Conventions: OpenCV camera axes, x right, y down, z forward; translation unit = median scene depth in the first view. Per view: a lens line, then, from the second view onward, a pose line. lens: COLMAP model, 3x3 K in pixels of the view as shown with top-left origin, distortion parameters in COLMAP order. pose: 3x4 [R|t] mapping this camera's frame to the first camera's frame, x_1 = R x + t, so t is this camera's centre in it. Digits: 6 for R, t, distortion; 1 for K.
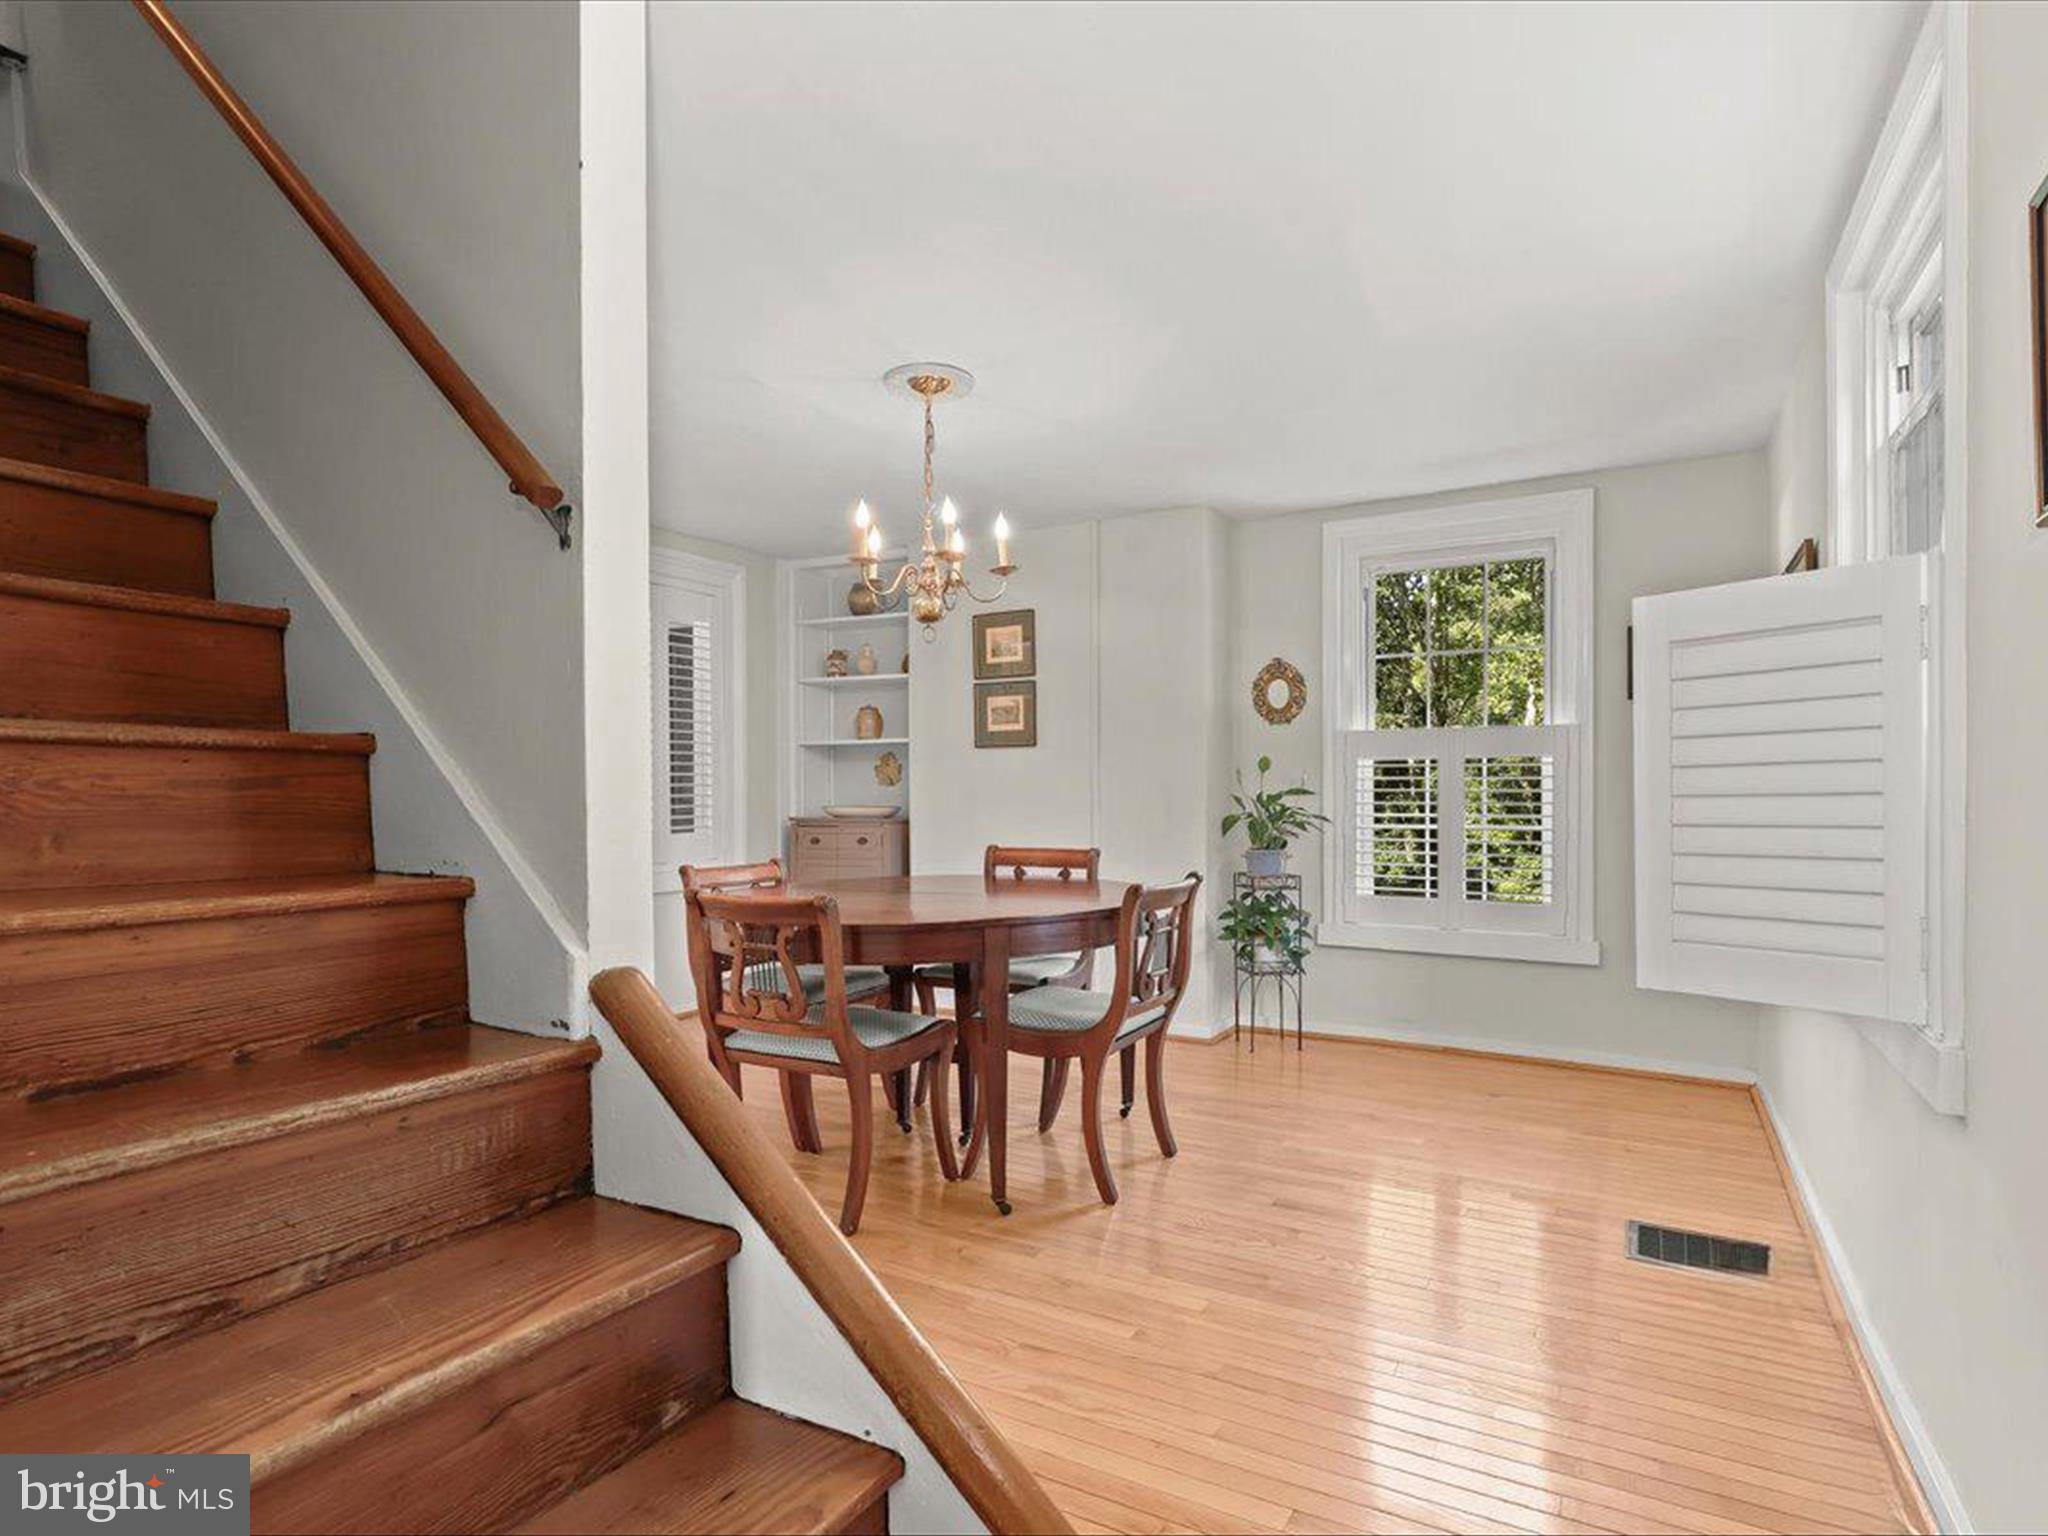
lens RADIAL K [[1074.2, 0, 1030.6], [0, 1074.2, 777.2], [0, 0, 1]] dist [-0.002472, -0.000457]
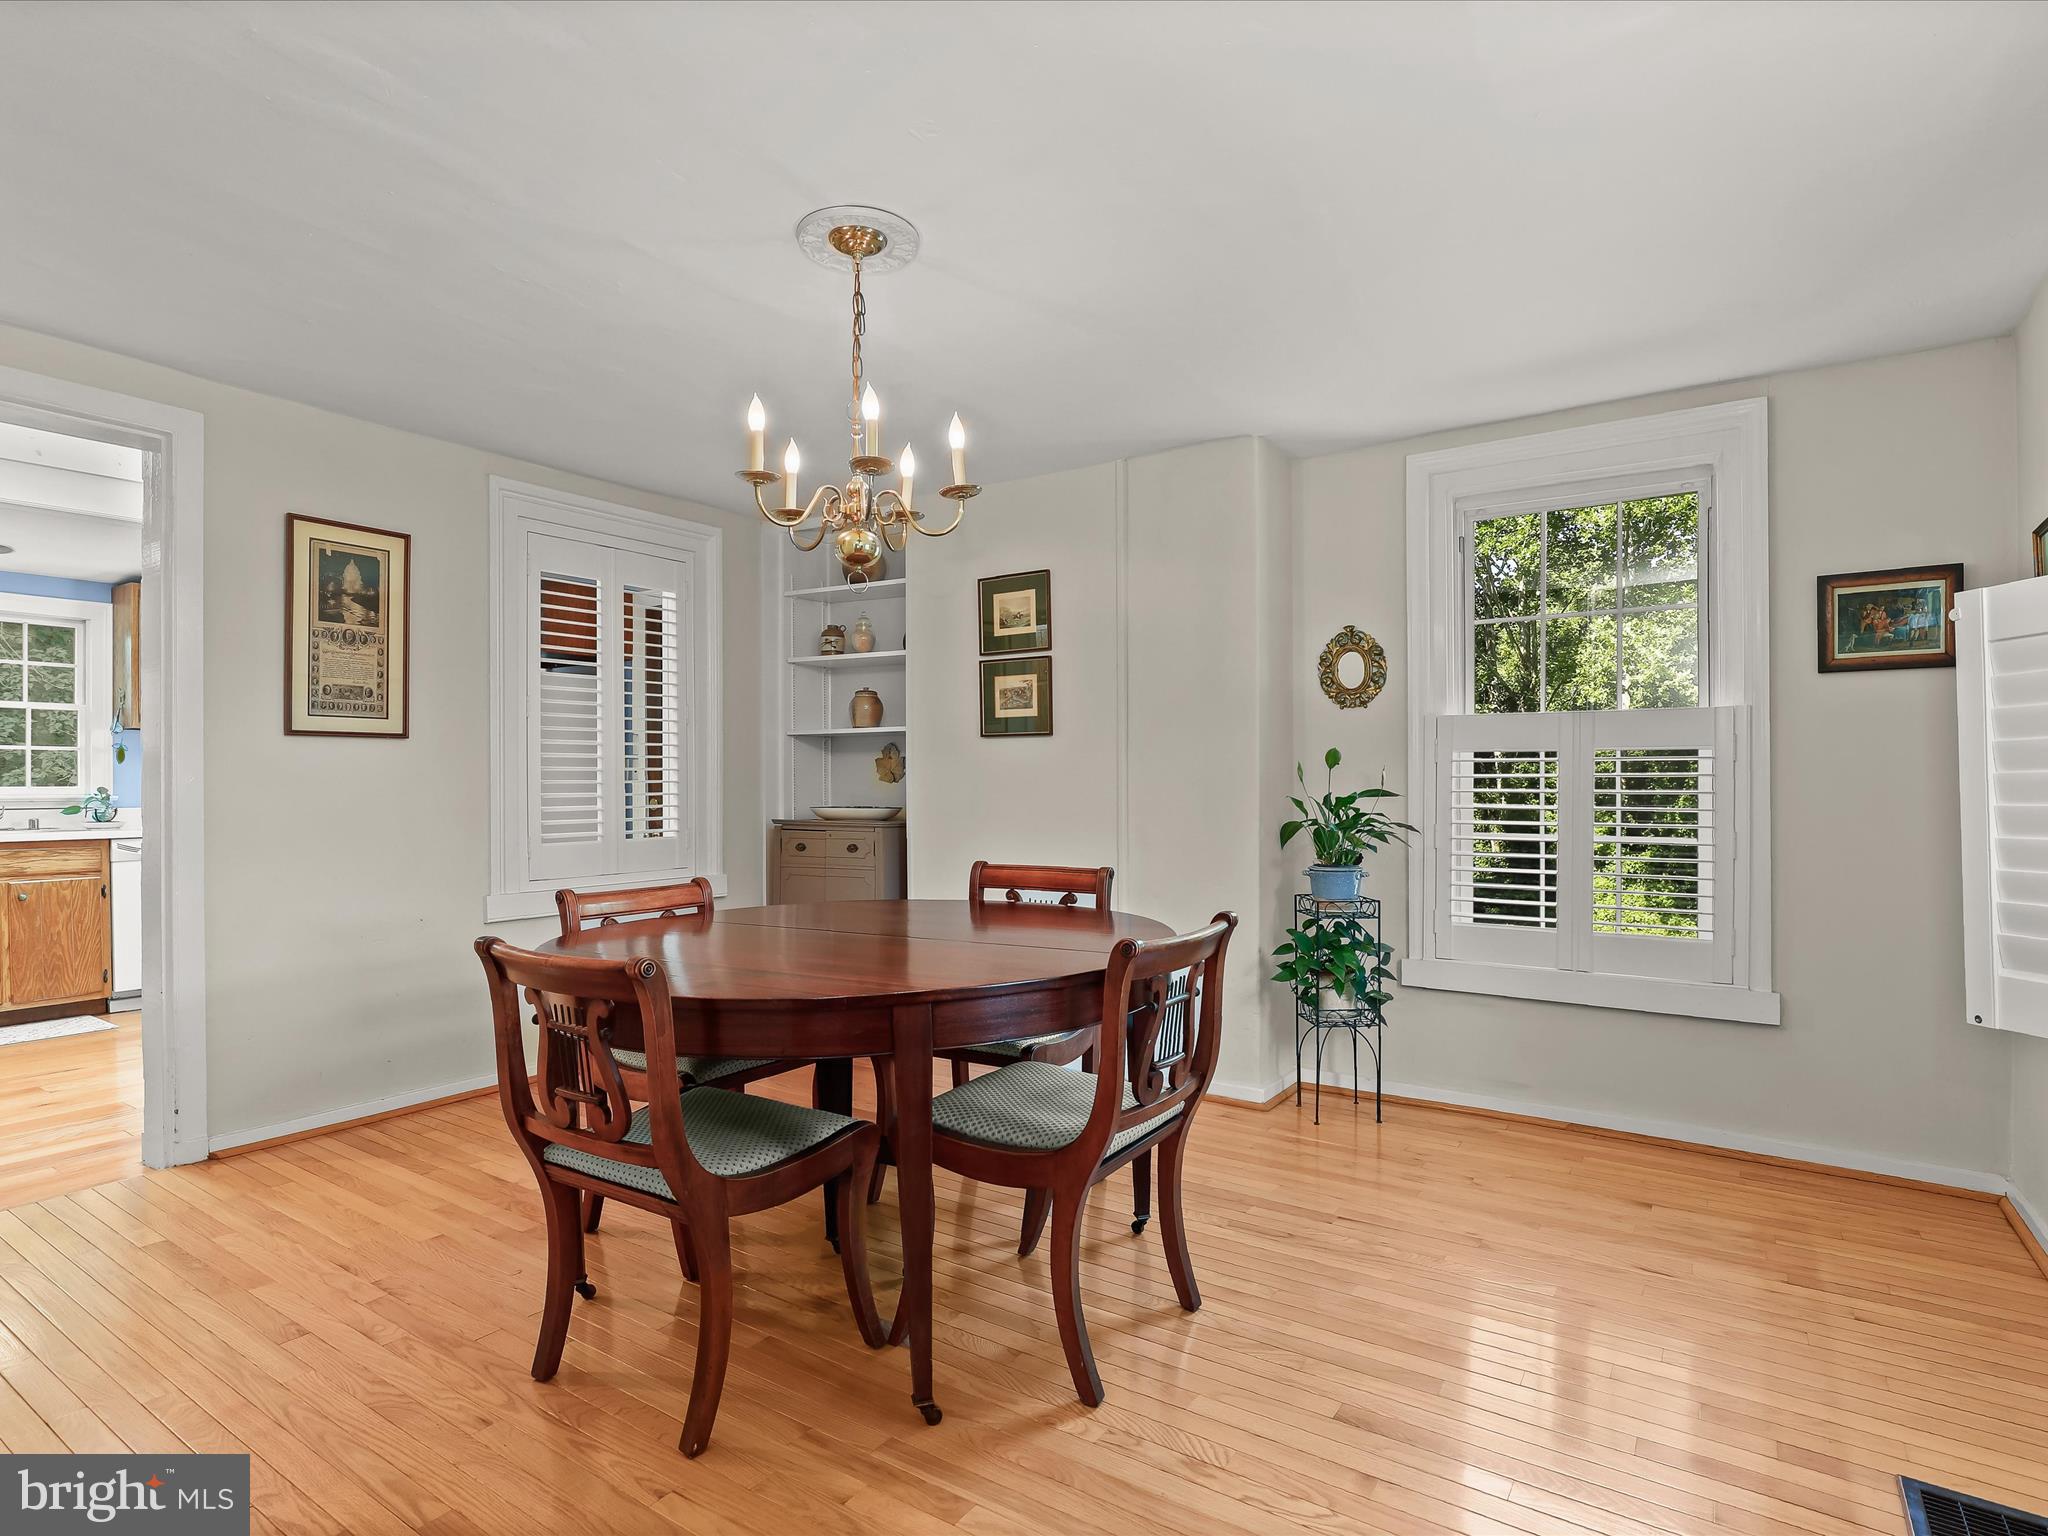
lens RADIAL K [[1070.5, 0, 1028.6], [0, 1070.5, 756.1], [0, 0, 1]] dist [-0.022217, 0.000284]
pose [[0.997350, 0.000594, -0.072756, 0.051824], [-0.001431, 0.999933, -0.011457, -0.004268], [0.072745, 0.011531, 0.997284, 0.200753]]
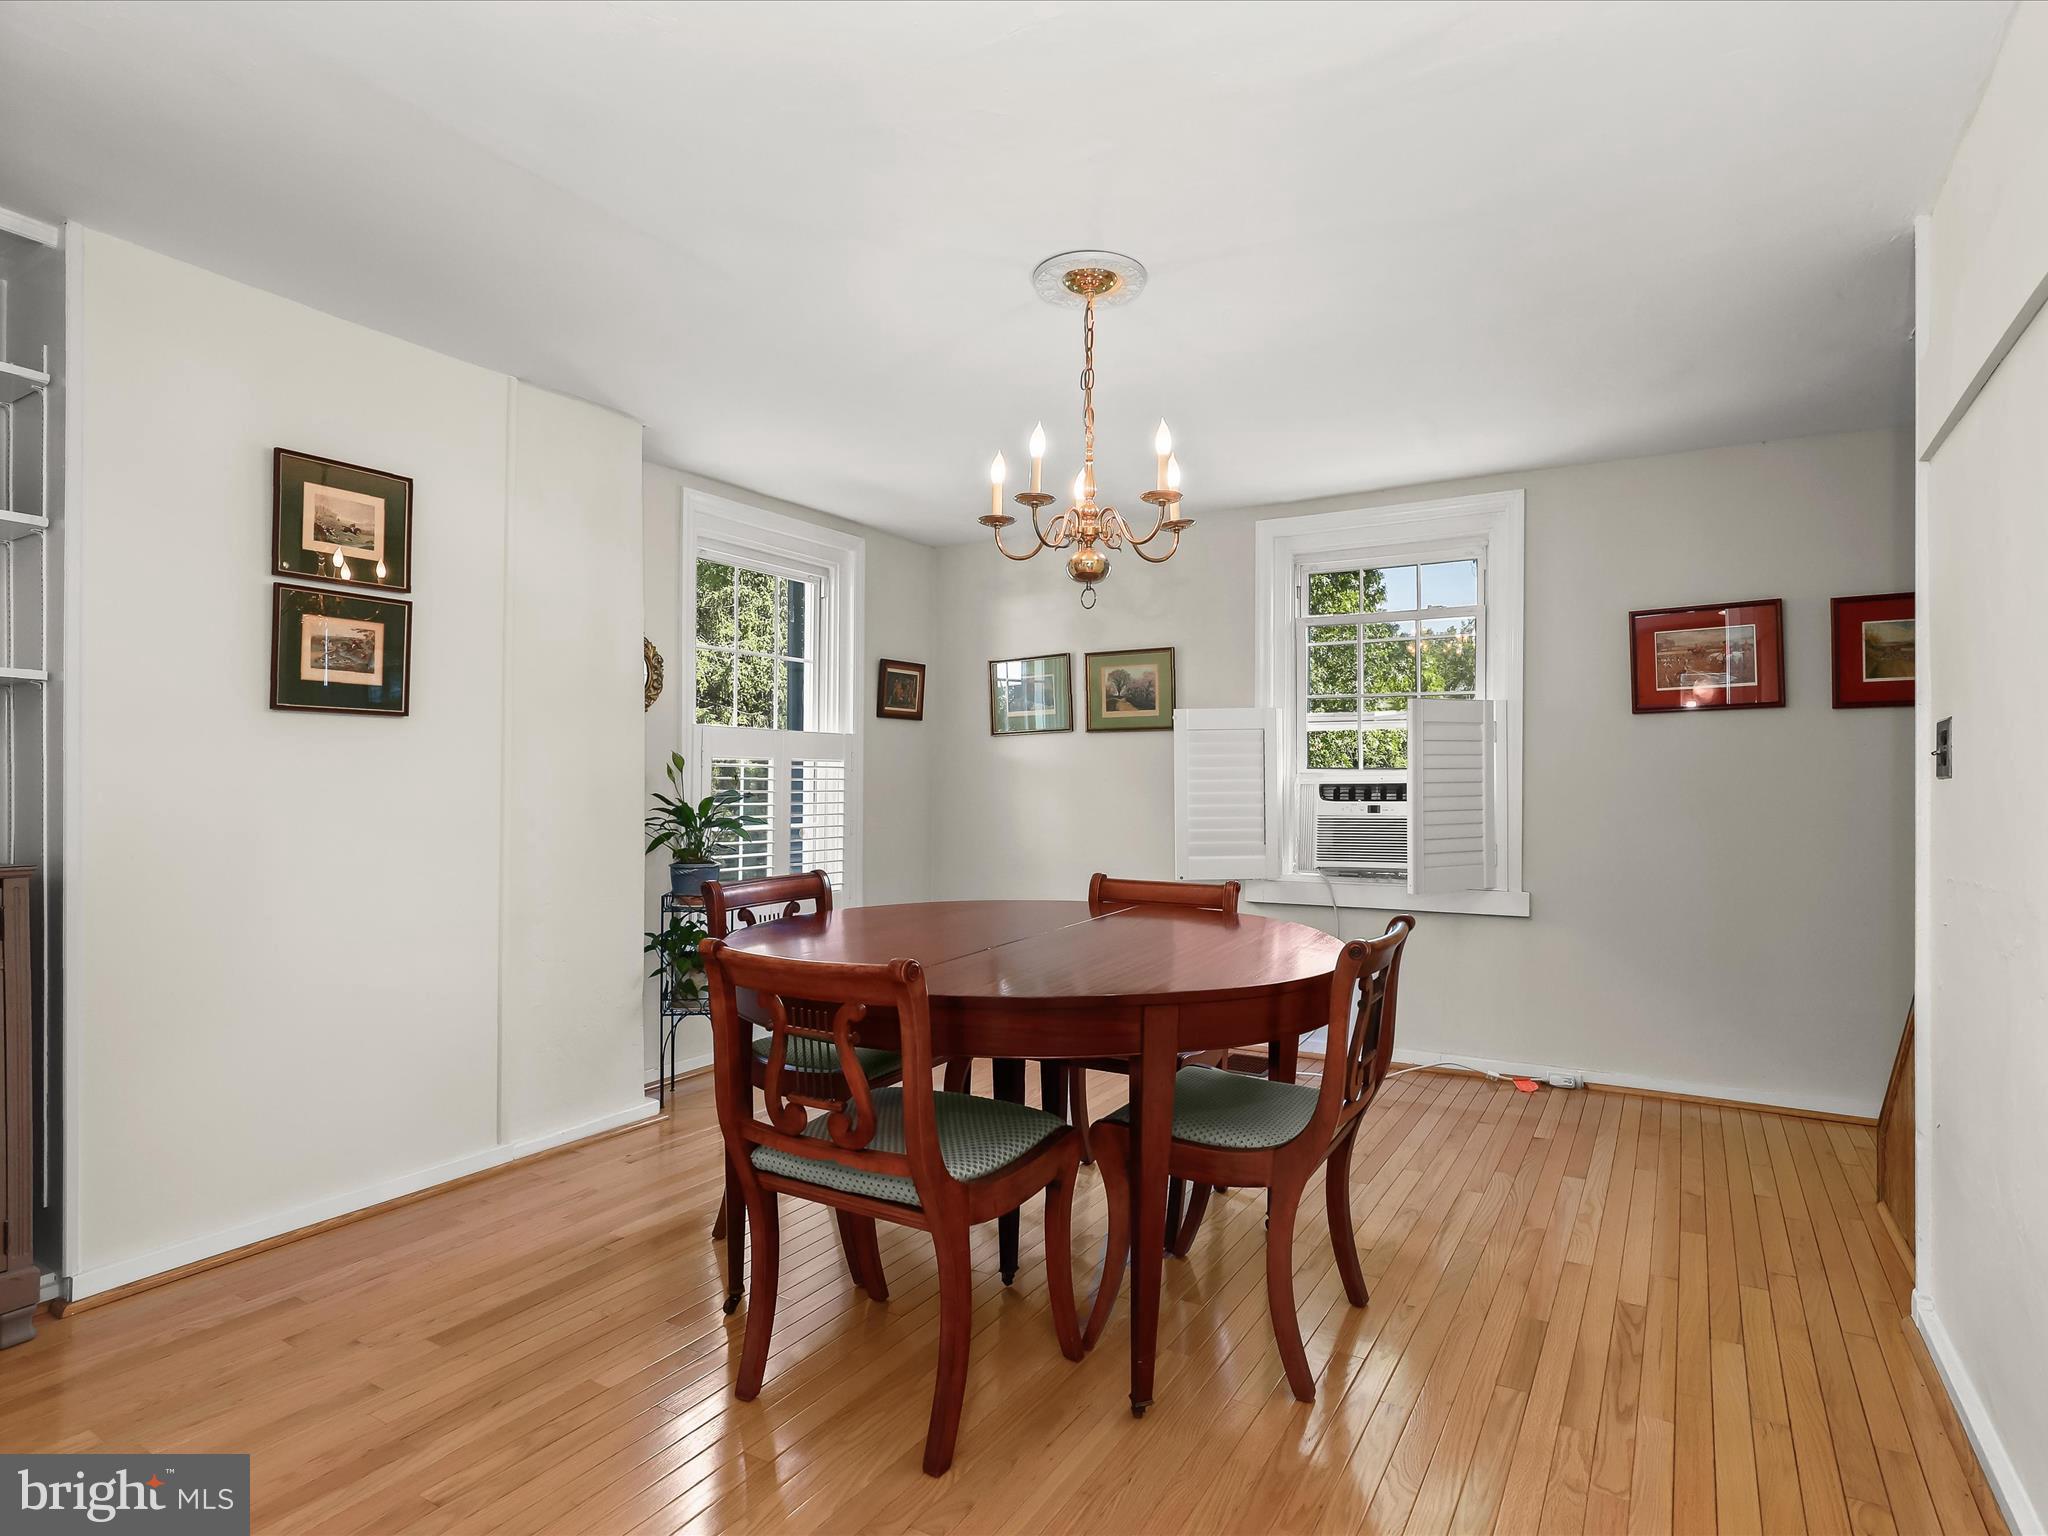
lens RADIAL K [[1074.2, 0, 1030.6], [0, 1074.2, 777.2], [0, 0, 1]] dist [-0.002472, -0.000457]
pose [[0.044349, 0.007626, 0.998987, -0.616482], [-0.019442, 0.999788, -0.006769, 0.001095], [-0.998827, -0.019122, 0.044488, 0.711000]]
